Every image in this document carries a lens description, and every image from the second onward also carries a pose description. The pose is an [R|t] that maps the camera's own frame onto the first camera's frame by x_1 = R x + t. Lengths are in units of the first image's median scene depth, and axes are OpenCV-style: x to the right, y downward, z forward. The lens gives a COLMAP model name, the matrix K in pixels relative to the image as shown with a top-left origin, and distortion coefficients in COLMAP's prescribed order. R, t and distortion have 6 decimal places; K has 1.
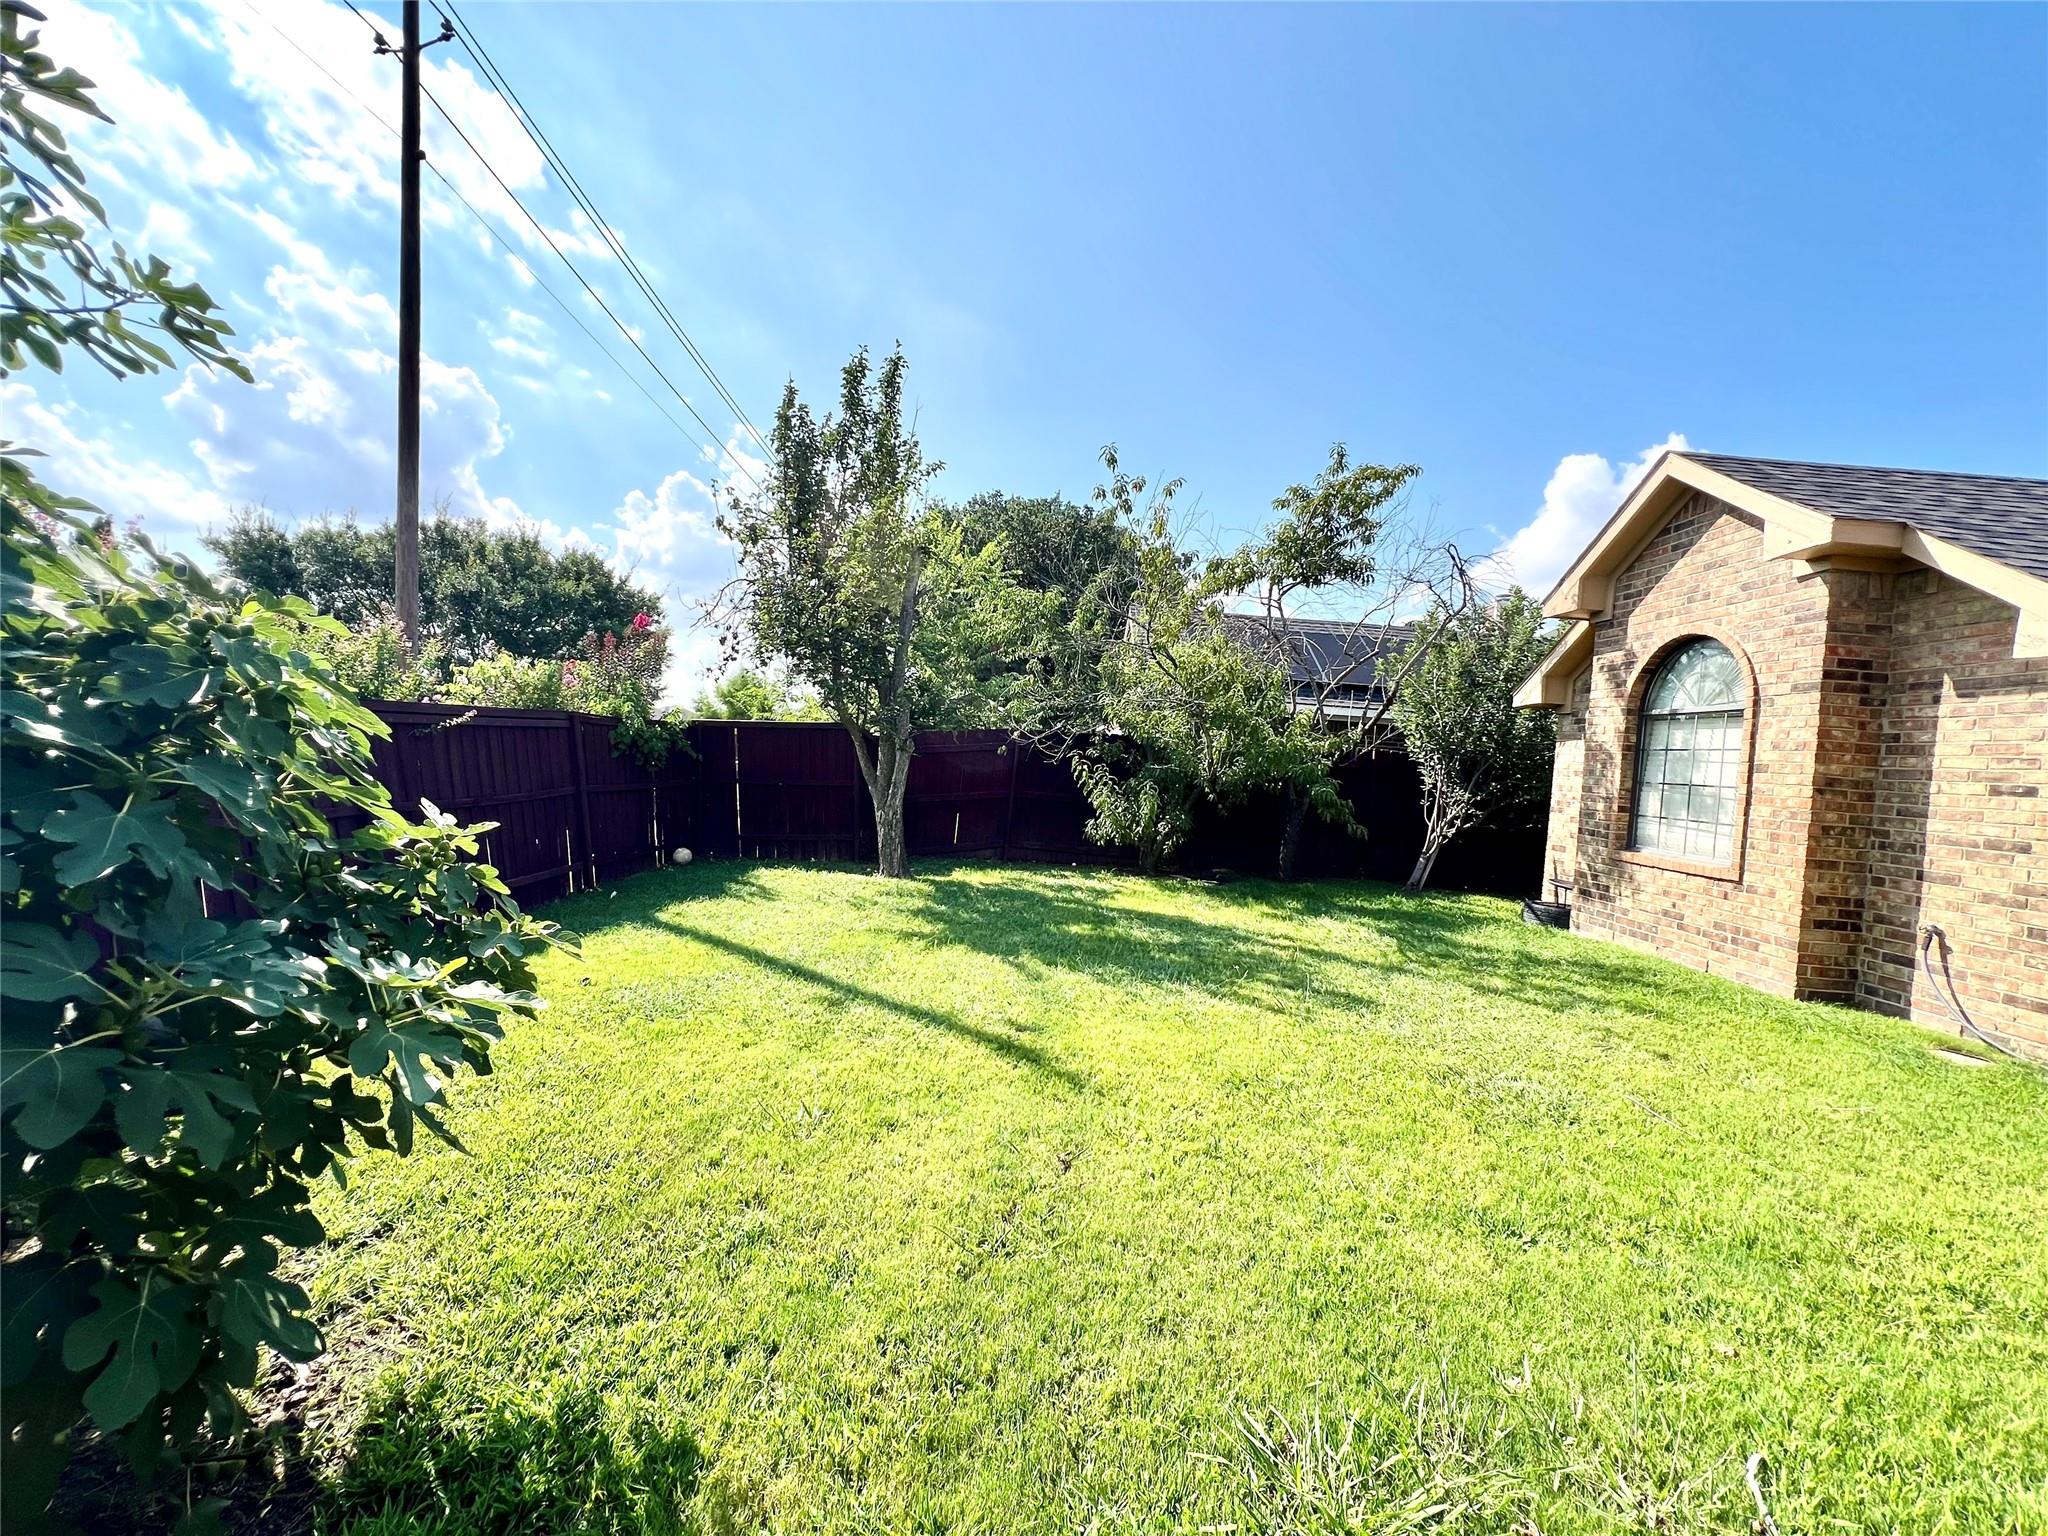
lens RADIAL K [[825.6, 0, 1024.0], [0, 825.6, 768.0], [0, 0, 1]] dist [0.000203, -0.000050]
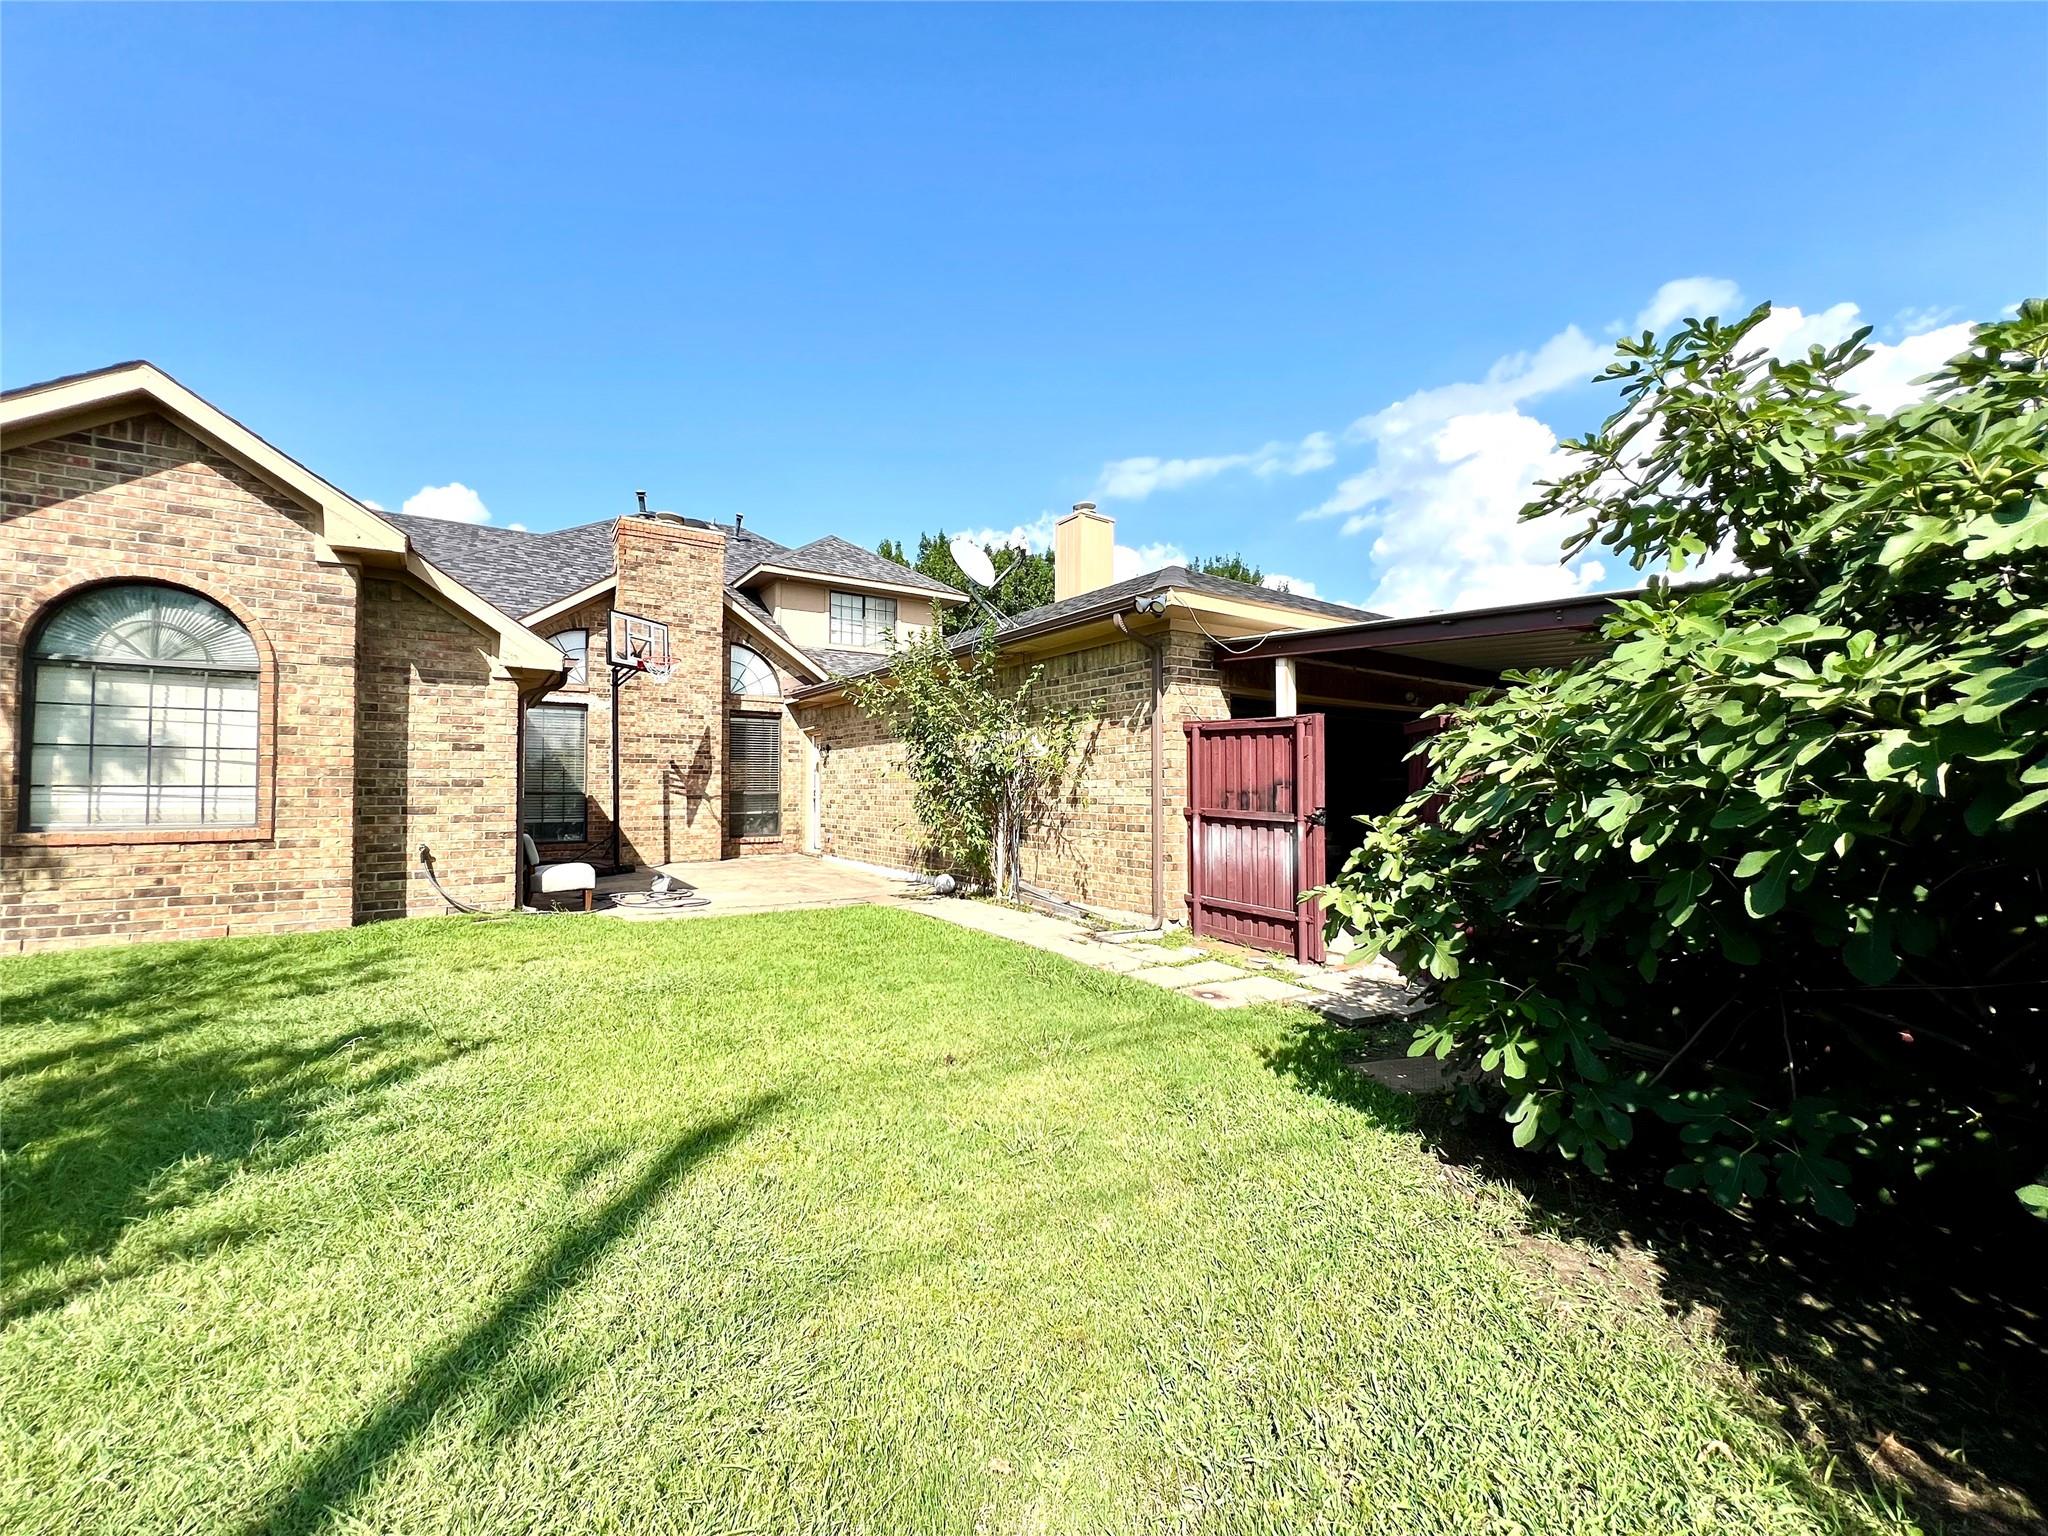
lens RADIAL K [[825.6, 0, 1024.0], [0, 825.6, 768.0], [0, 0, 1]] dist [0.000203, -0.000050]
pose [[-0.581606, -0.052573, 0.811770, -0.601940], [-0.027320, 0.998609, 0.045100, -0.028670], [-0.813012, 0.004053, -0.582233, 0.954900]]
